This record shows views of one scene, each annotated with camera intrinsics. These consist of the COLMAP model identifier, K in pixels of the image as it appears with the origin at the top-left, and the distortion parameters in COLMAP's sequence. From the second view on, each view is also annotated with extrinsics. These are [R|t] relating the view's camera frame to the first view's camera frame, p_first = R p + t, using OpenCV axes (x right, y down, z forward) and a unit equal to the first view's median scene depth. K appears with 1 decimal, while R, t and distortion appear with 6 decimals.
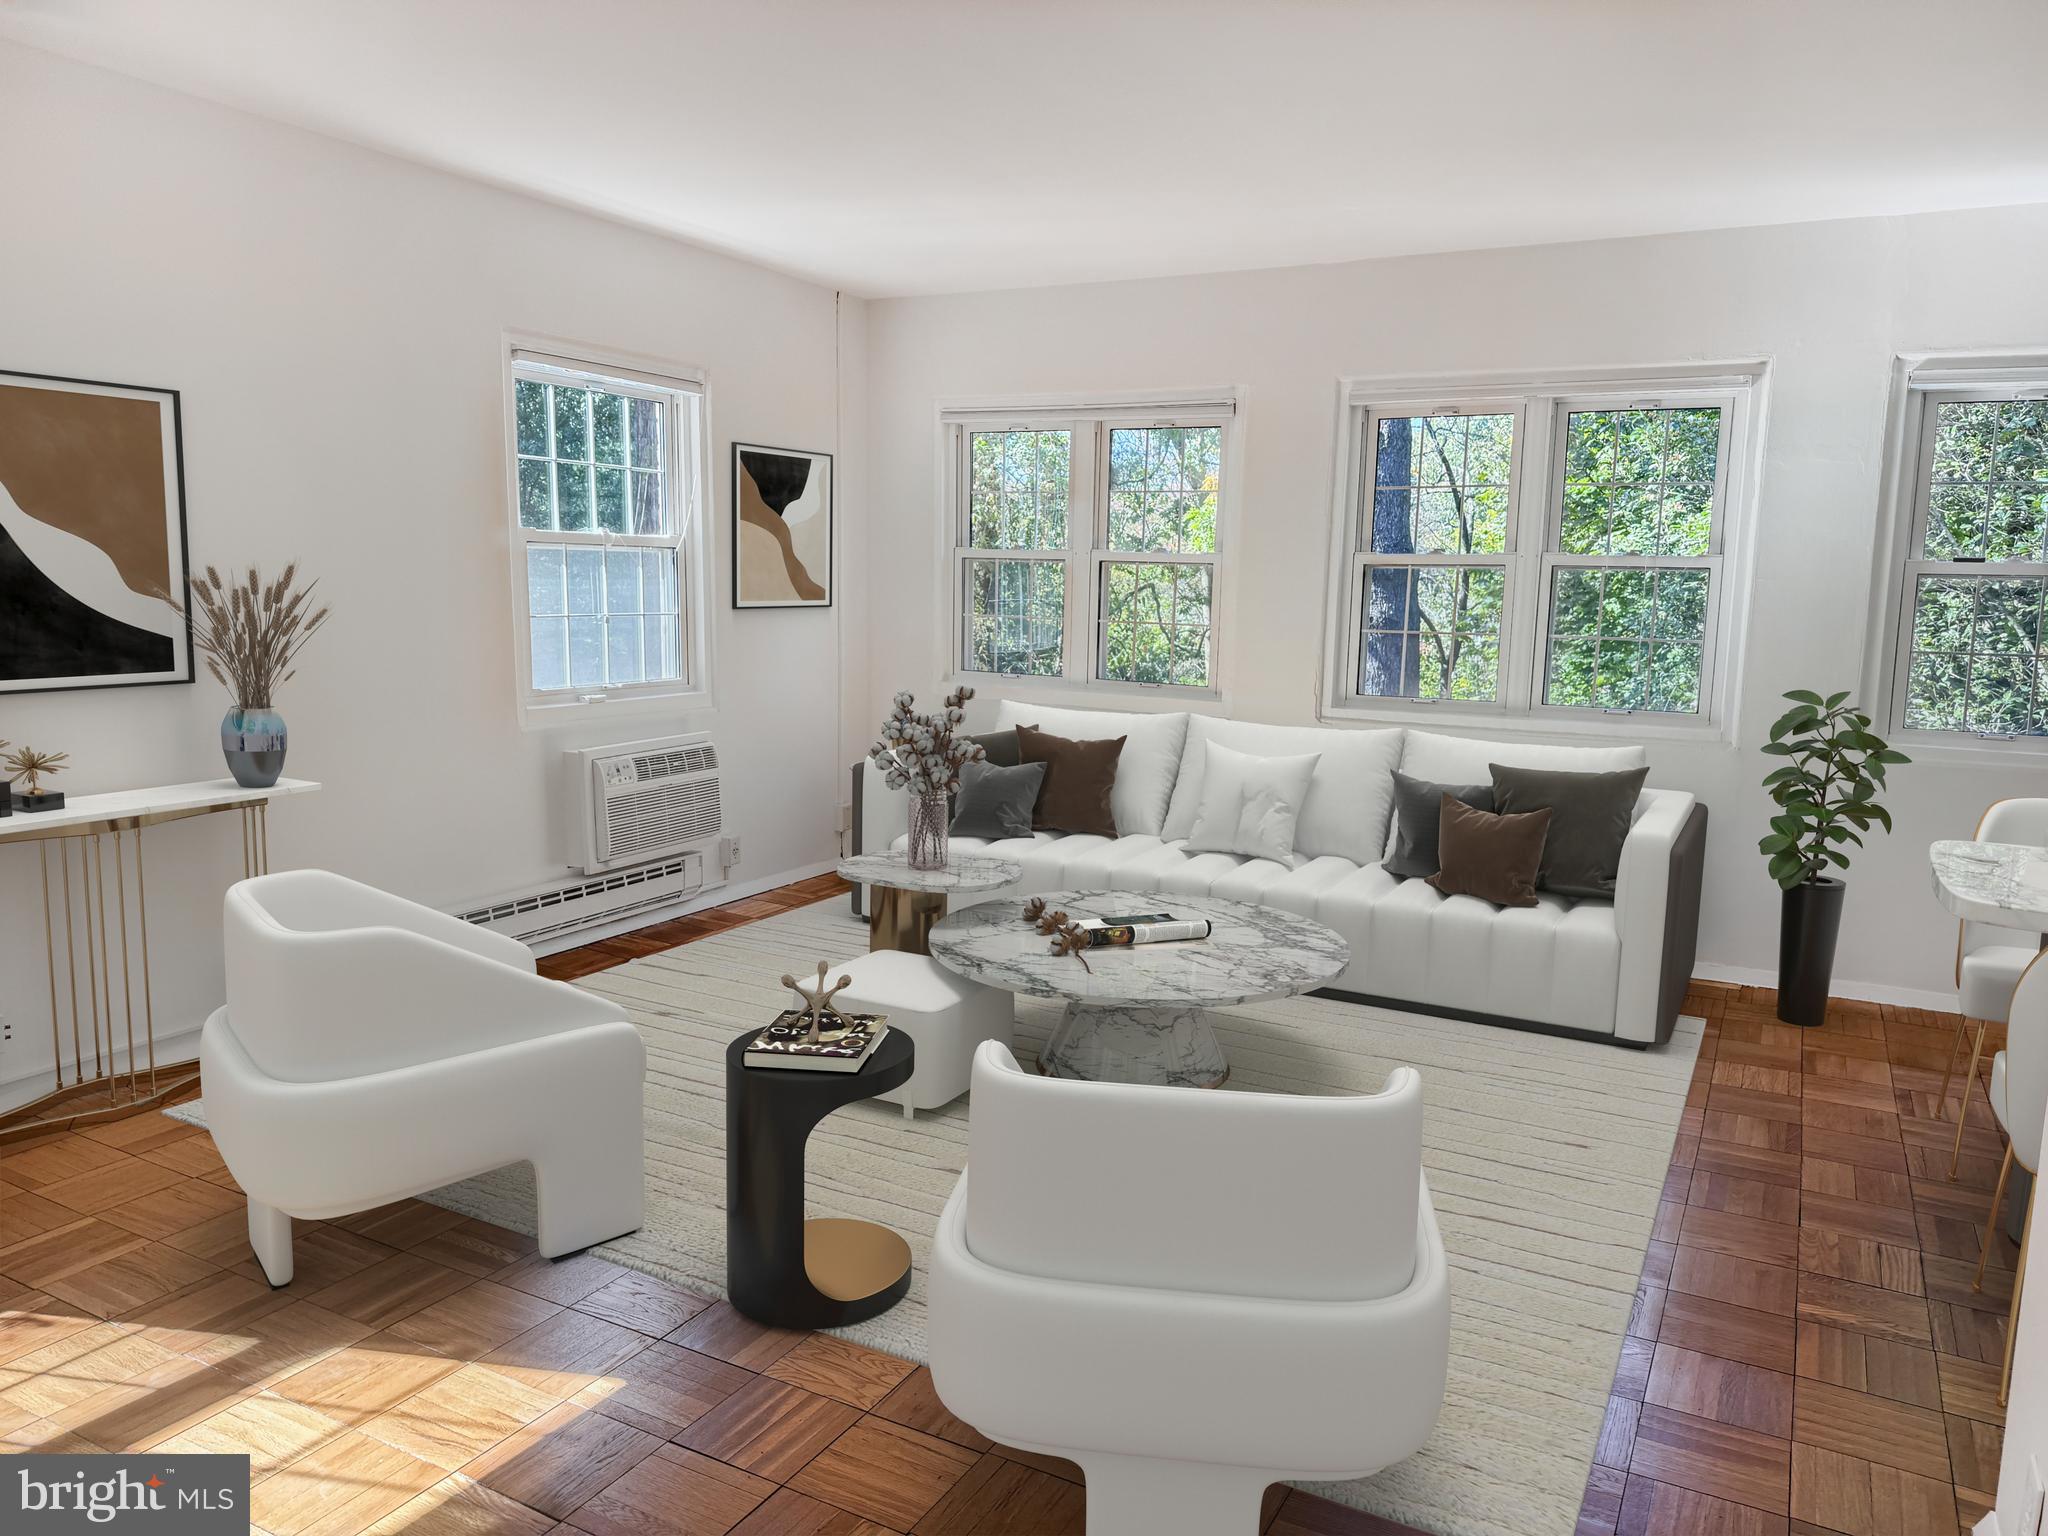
lens RADIAL K [[1460.8, 0, 1024.0], [0, 1460.8, 768.0], [0, 0, 1]] dist [0.002042, 0.000227]
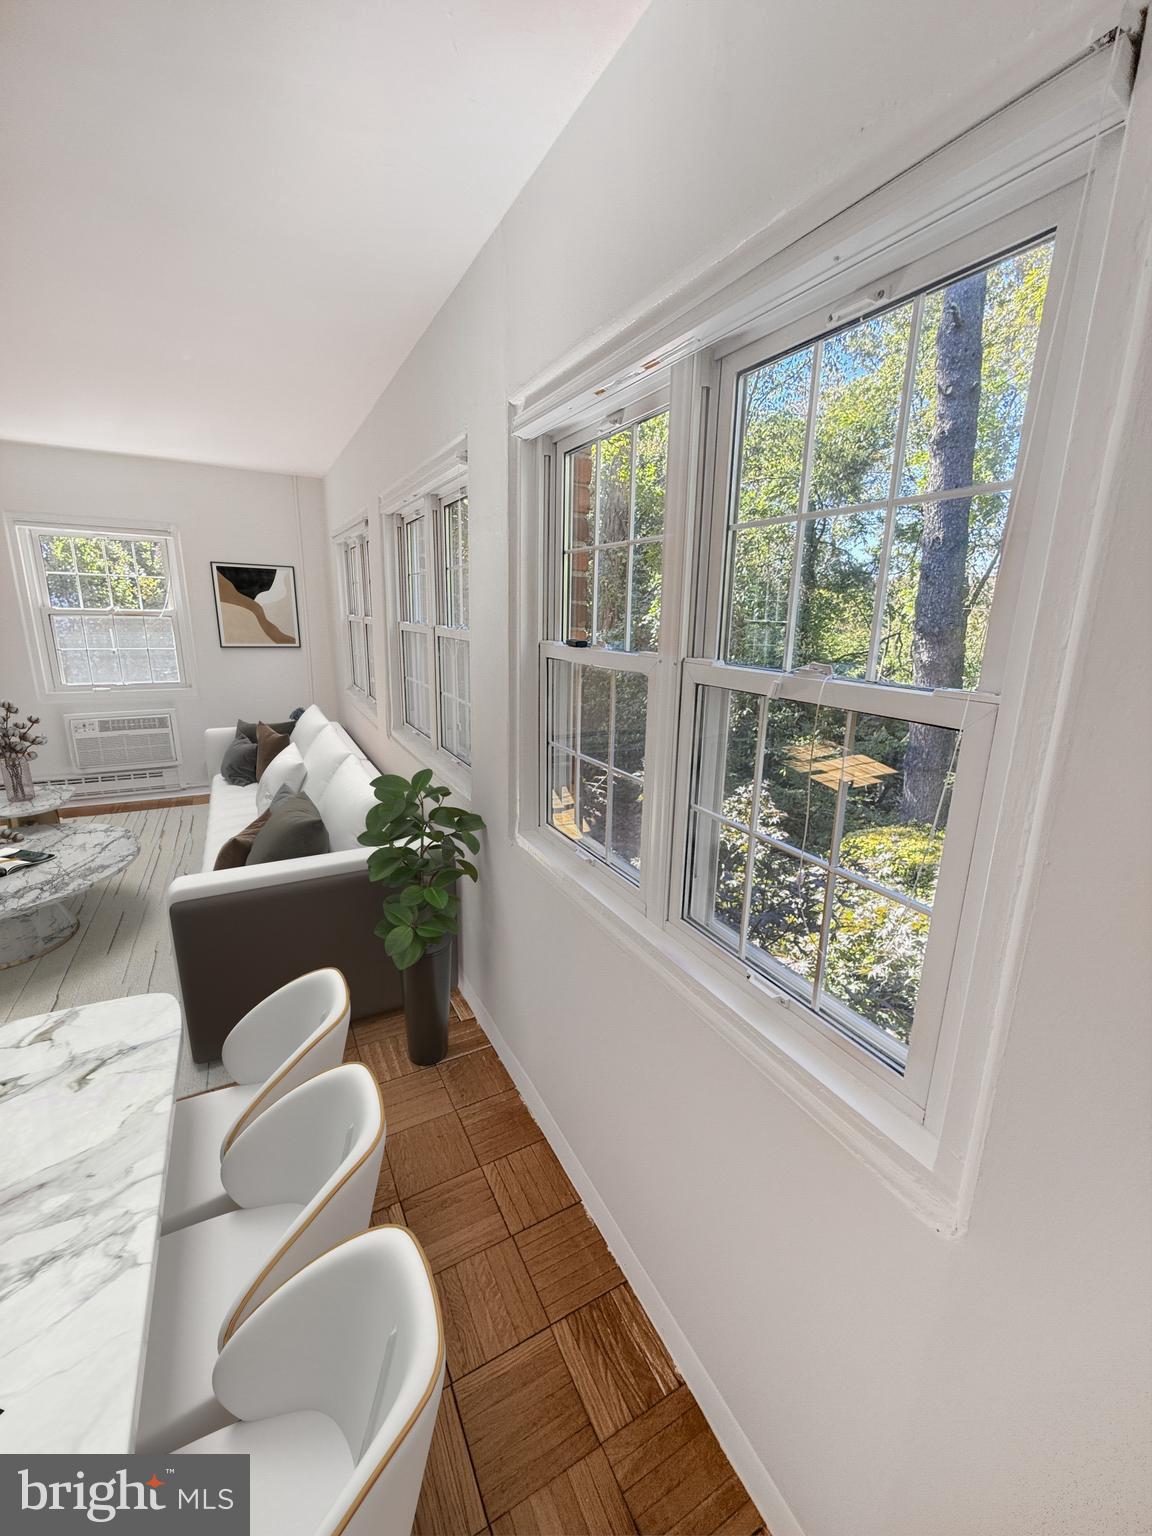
lens RADIAL K [[613.8, 0, 578.5], [0, 613.8, 761.9], [0, 0, 1]] dist [0.000067, 0.000066]
pose [[0.841967, 0.122884, -0.525349, 0.672665], [-0.076481, 0.991068, 0.109246, -0.084082], [0.534081, -0.051803, 0.843845, 0.550142]]
